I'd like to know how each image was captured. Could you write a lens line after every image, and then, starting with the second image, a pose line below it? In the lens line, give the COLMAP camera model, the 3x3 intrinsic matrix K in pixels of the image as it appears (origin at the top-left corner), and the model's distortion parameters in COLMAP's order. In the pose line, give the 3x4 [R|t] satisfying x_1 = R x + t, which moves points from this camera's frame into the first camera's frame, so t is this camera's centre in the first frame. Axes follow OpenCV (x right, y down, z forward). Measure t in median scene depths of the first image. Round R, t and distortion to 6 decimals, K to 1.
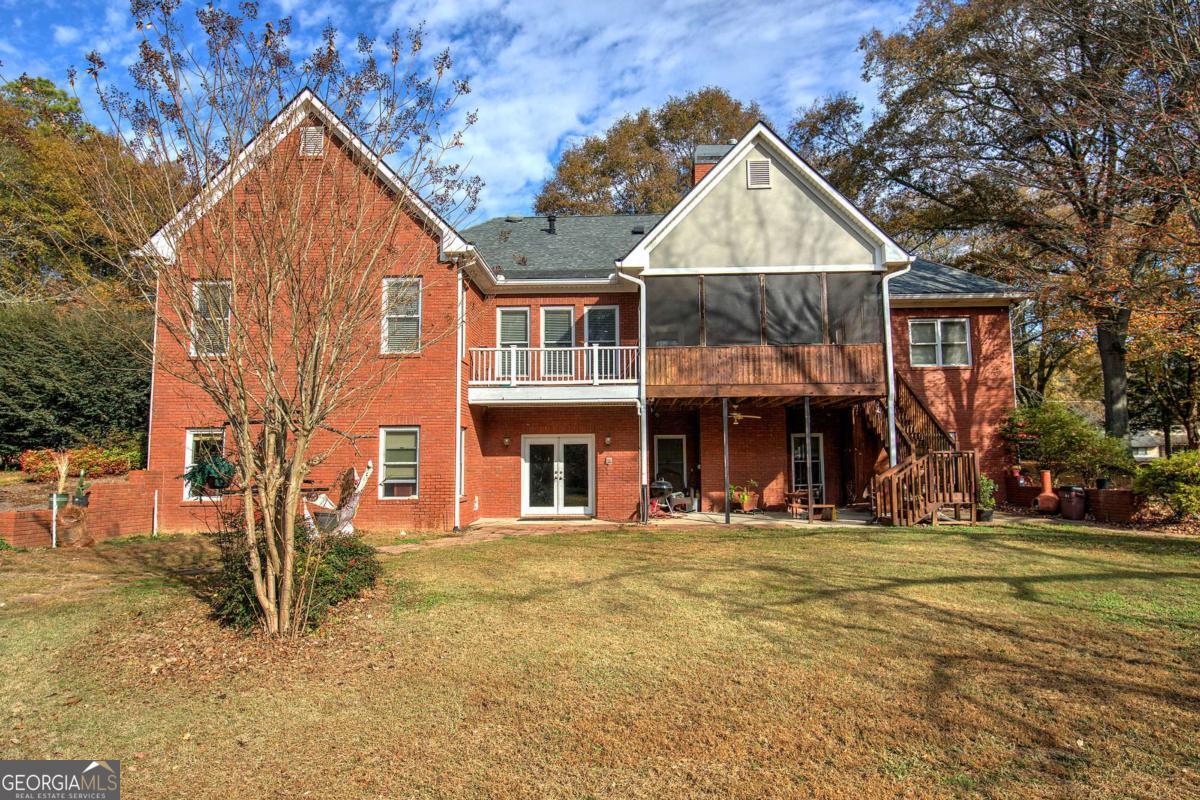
lens RADIAL K [[732.9, 0, 600.0], [0, 732.9, 400.0], [0, 0, 1]] dist [0.015264, -0.001702]
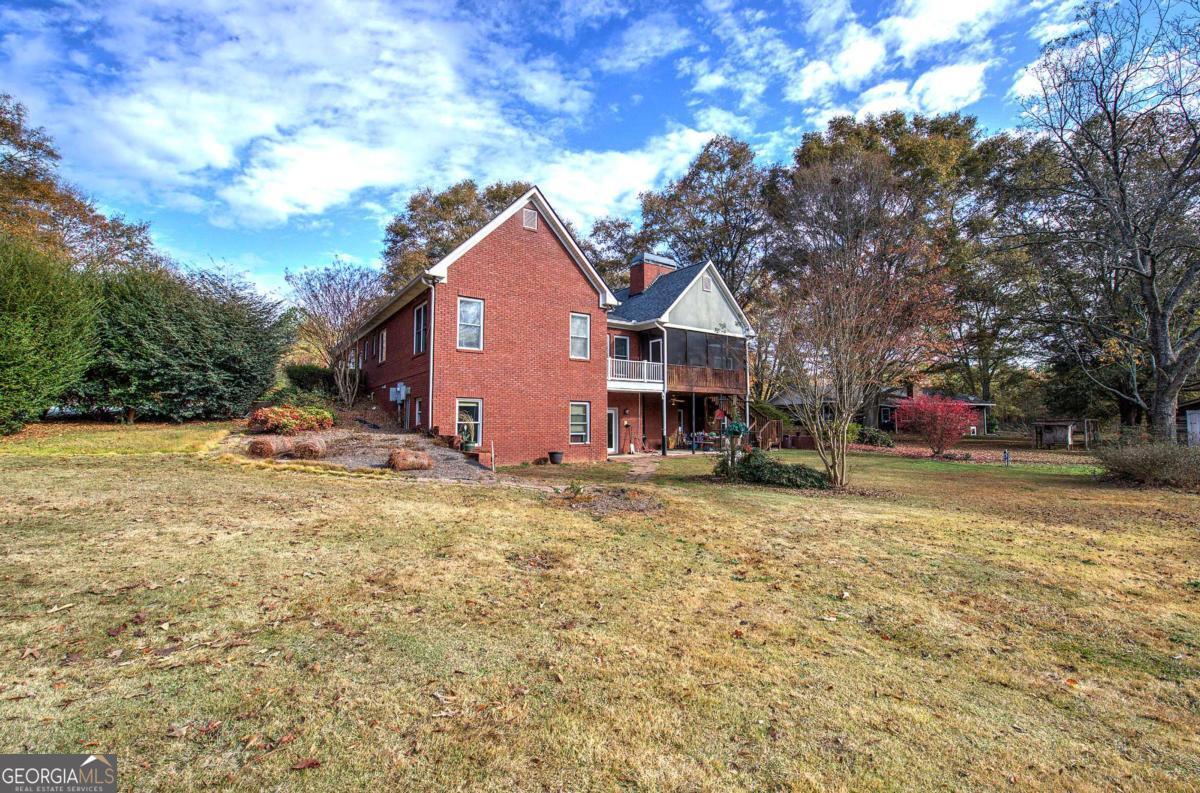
lens RADIAL K [[521.2, 0, 600.0], [0, 521.2, 396.5], [0, 0, 1]] dist [-0.000754, 0.000231]
pose [[0.814335, 0.041613, 0.578902, -0.855704], [-0.061056, 0.998034, 0.014146, 0.003640], [-0.577175, -0.046865, 0.815274, -0.018322]]
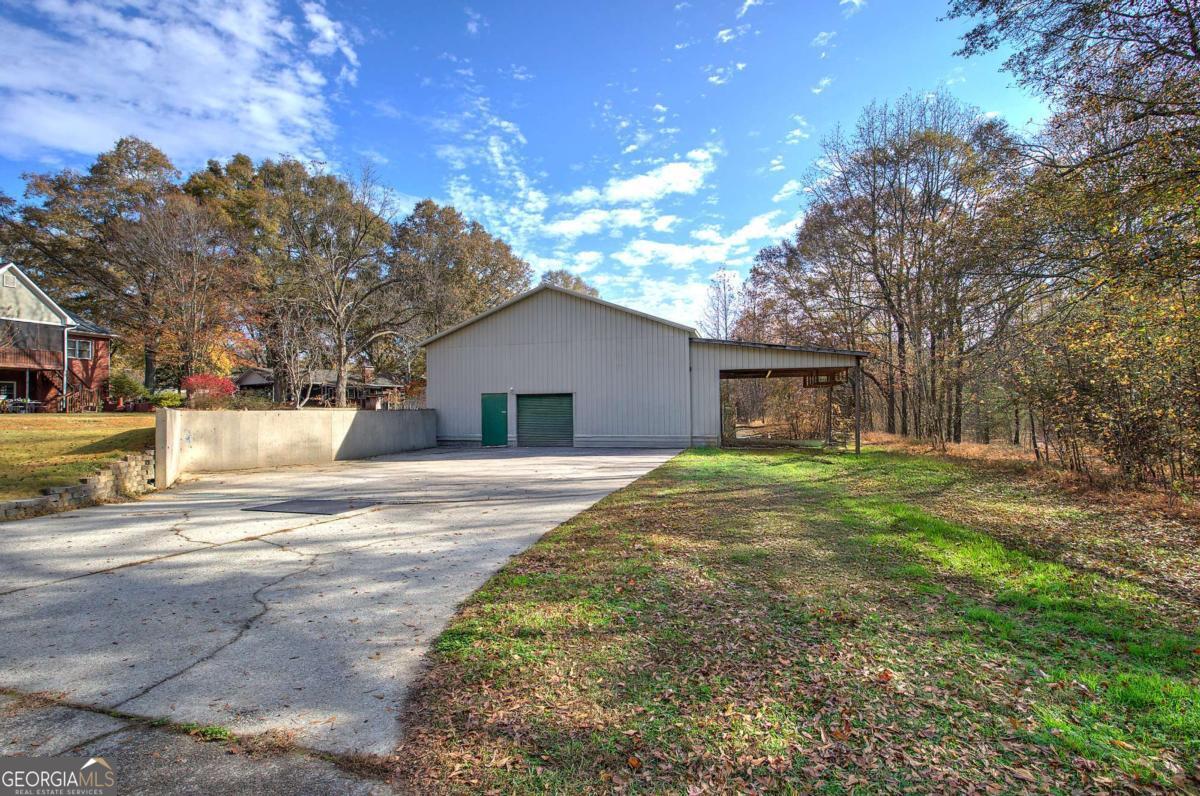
lens RADIAL K [[550.2, 0, 600.0], [0, 550.2, 398.0], [0, 0, 1]] dist [0.000343, -0.000048]
pose [[0.280184, 0.028440, 0.959525, -1.071527], [-0.078573, 0.996886, -0.006604, -0.046442], [-0.956725, -0.073543, 0.281547, -1.607972]]
